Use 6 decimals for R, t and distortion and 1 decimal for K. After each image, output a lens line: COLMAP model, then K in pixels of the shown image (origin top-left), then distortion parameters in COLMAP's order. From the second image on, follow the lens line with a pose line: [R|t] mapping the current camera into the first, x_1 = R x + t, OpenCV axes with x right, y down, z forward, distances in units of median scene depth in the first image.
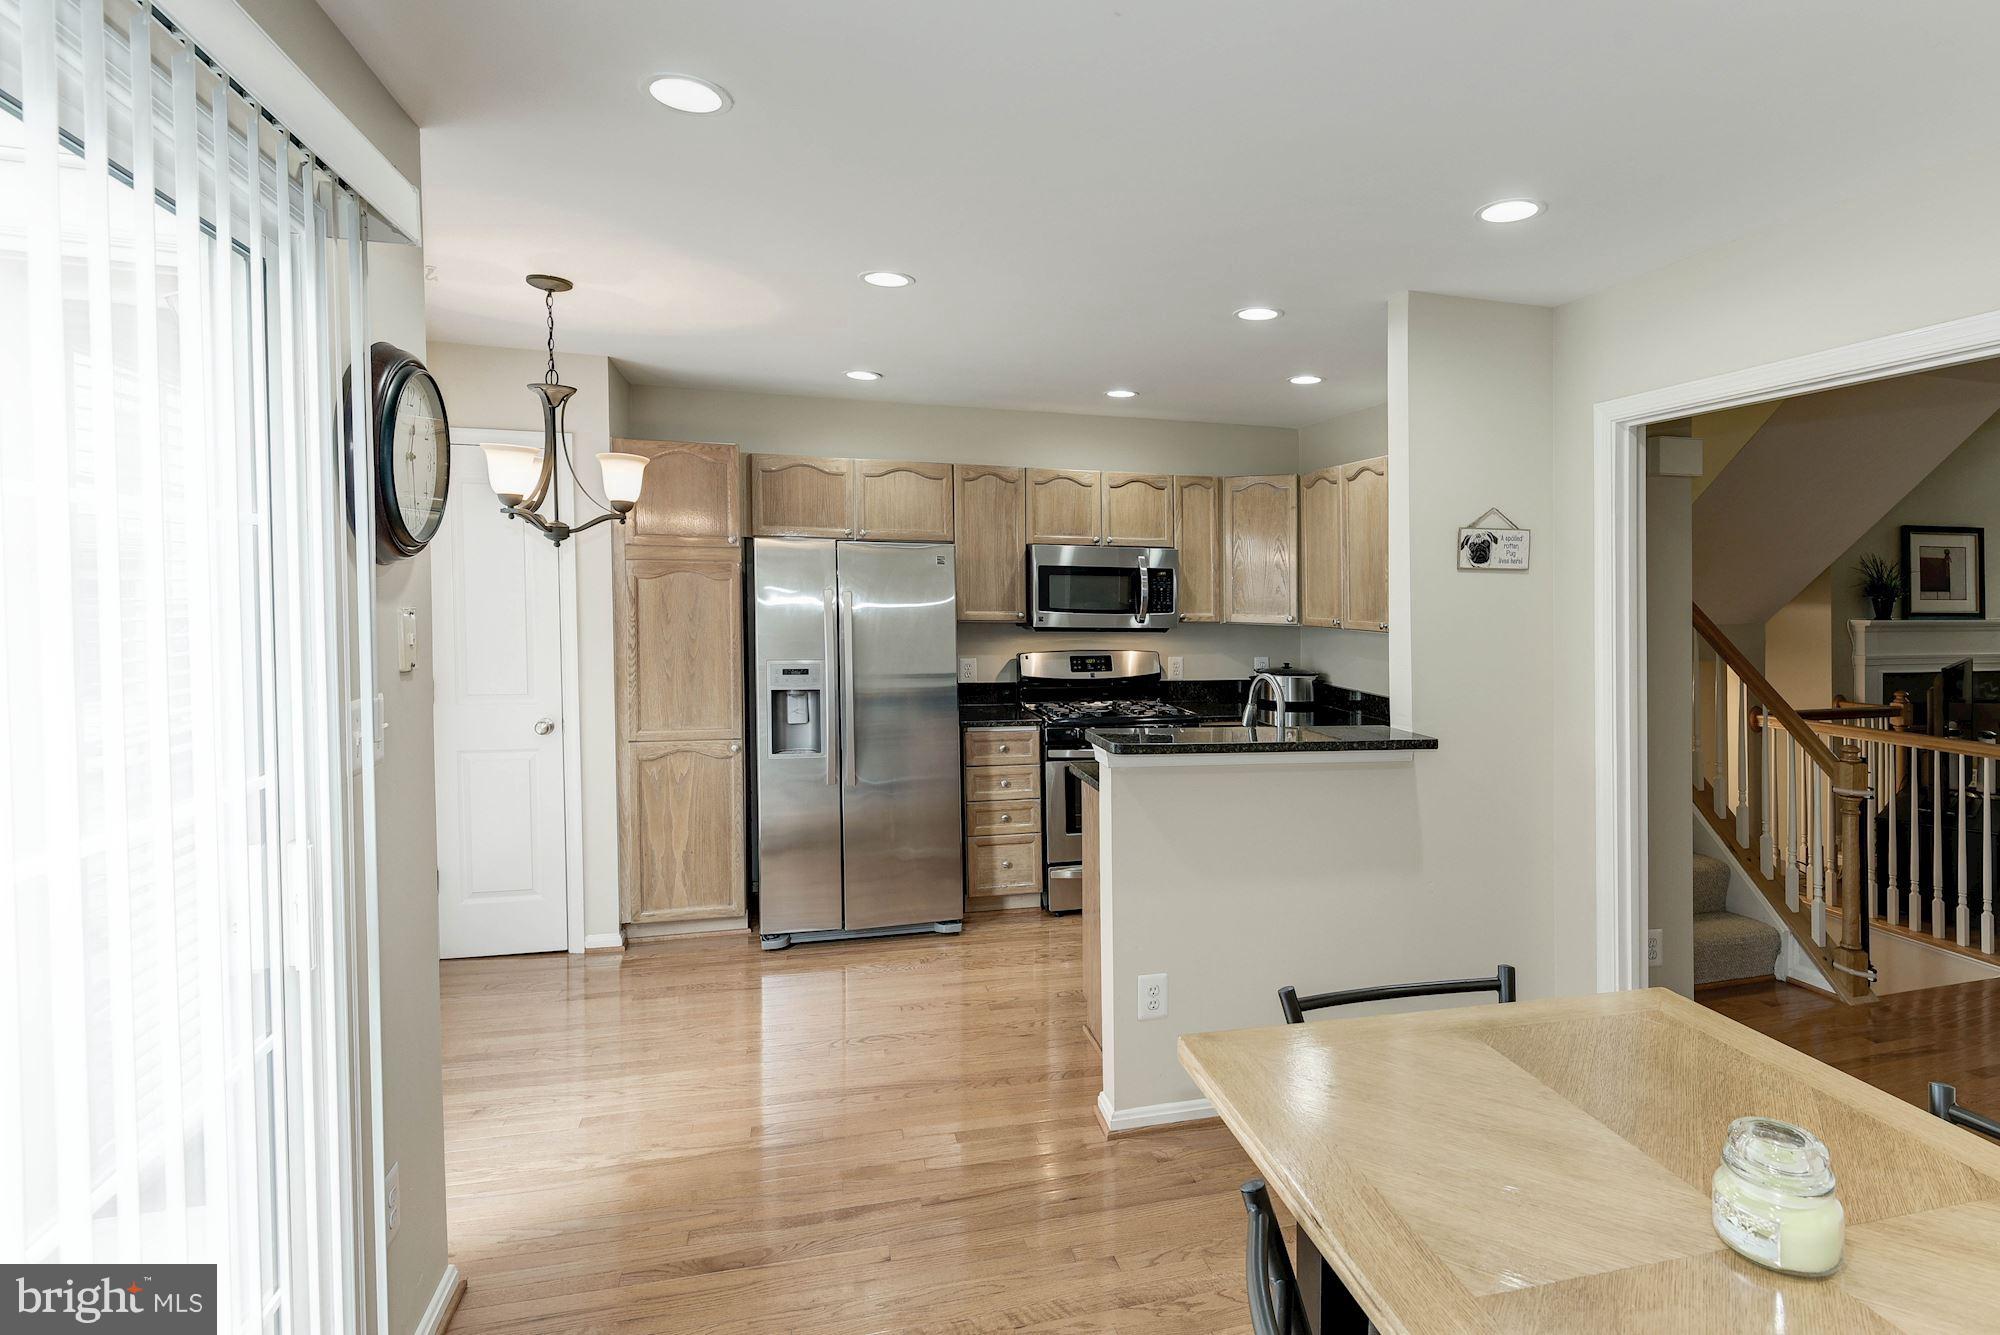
lens RADIAL K [[917.0, 0, 1061.4], [0, 917.0, 615.6], [0, 0, 1]] dist [-0.001082, -0.002979]
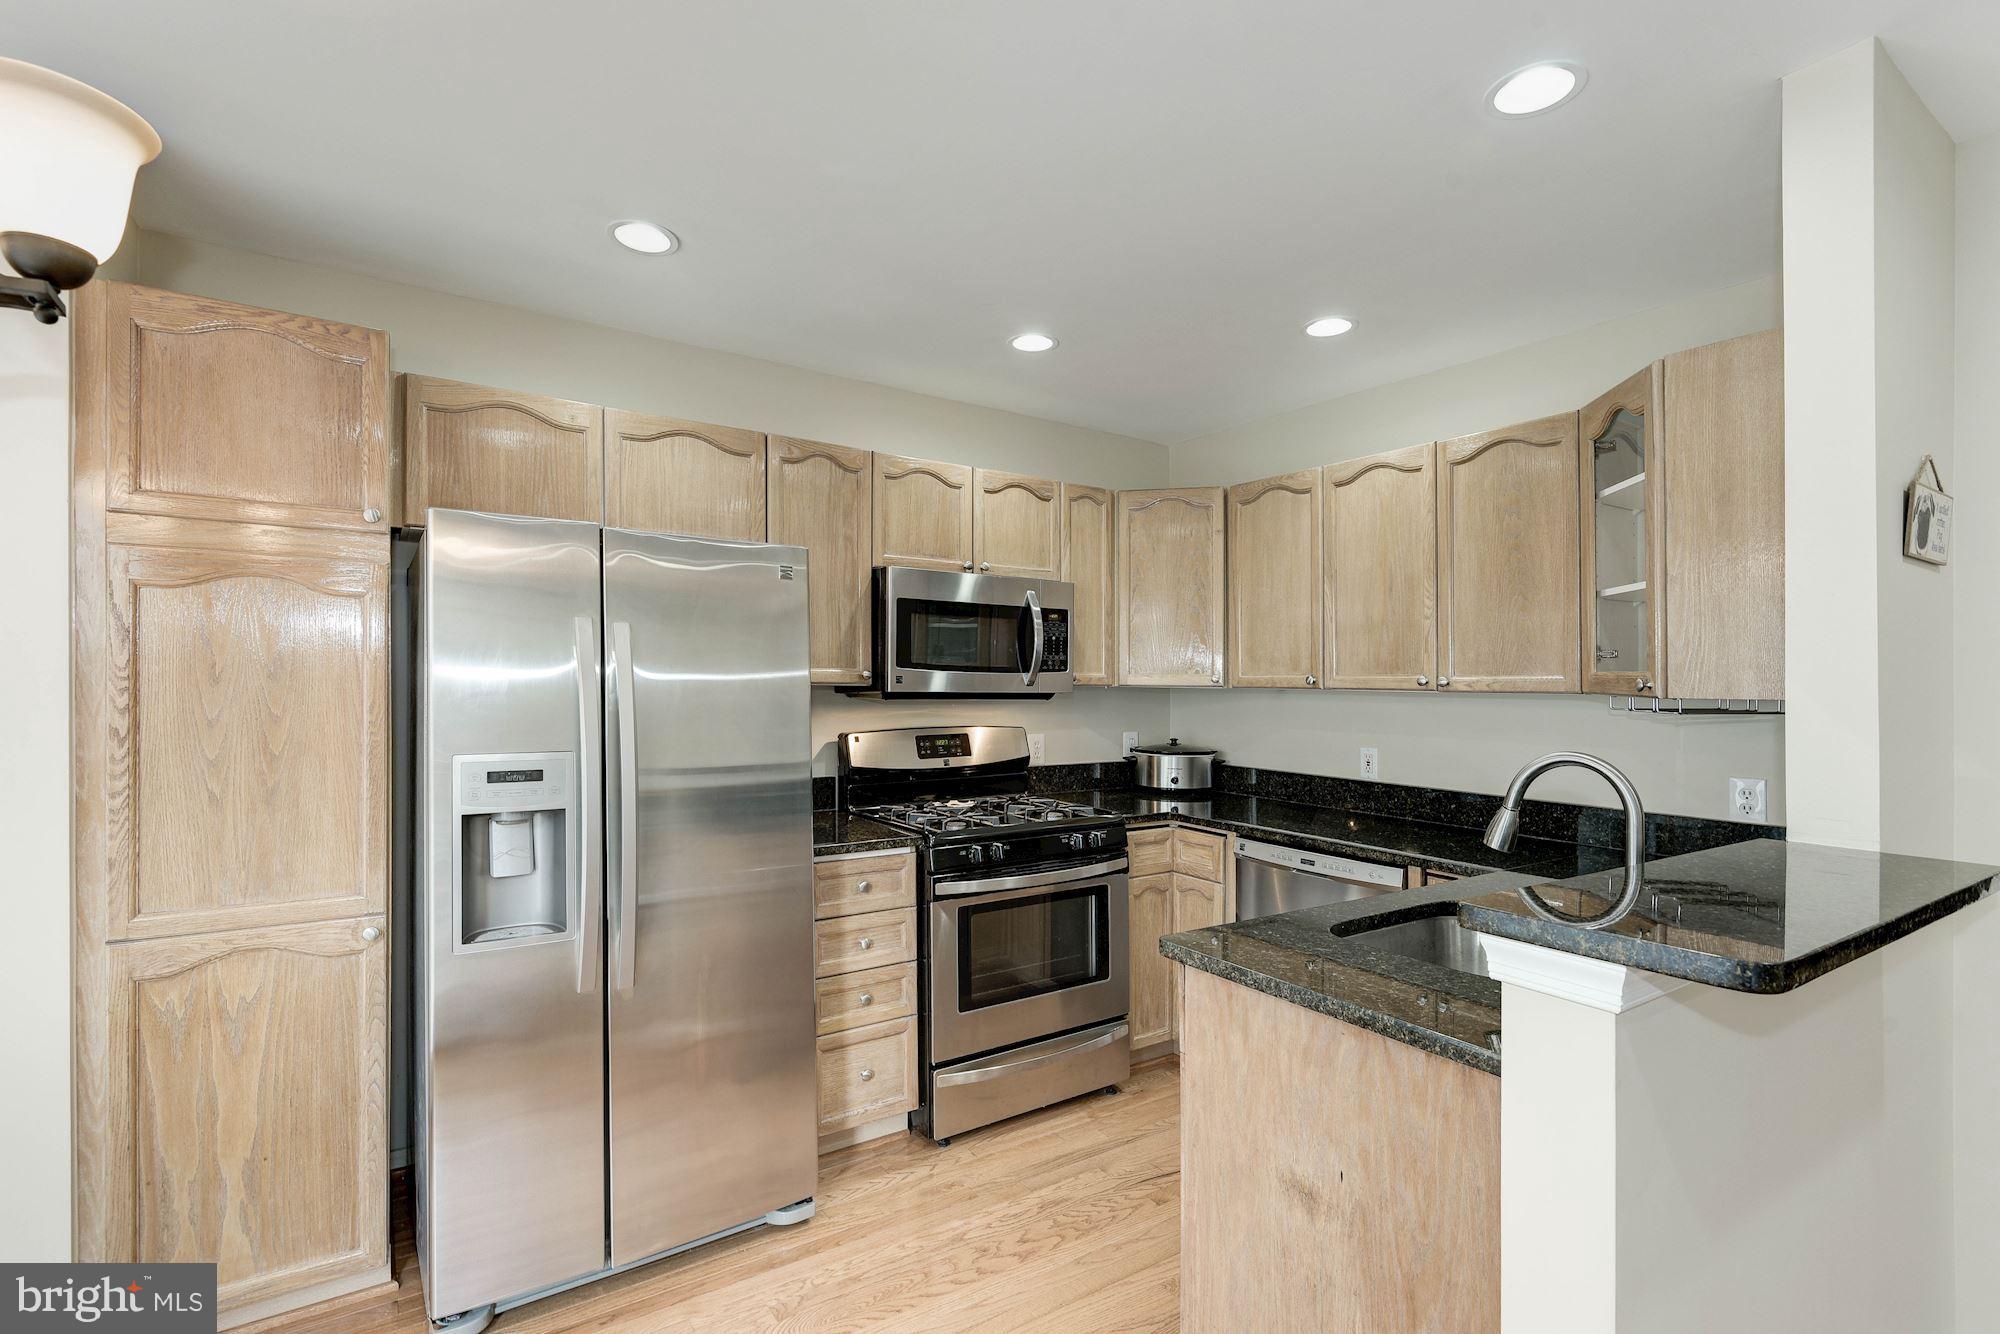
lens RADIAL K [[917.0, 0, 997.7], [0, 917.0, 659.2], [0, 0, 1]] dist [-0.001082, -0.002979]
pose [[0.955327, 0.000808, 0.295548, -0.156519], [0.011486, 0.999139, -0.039858, 0.016836], [-0.295326, 0.041472, 0.954496, 0.367920]]
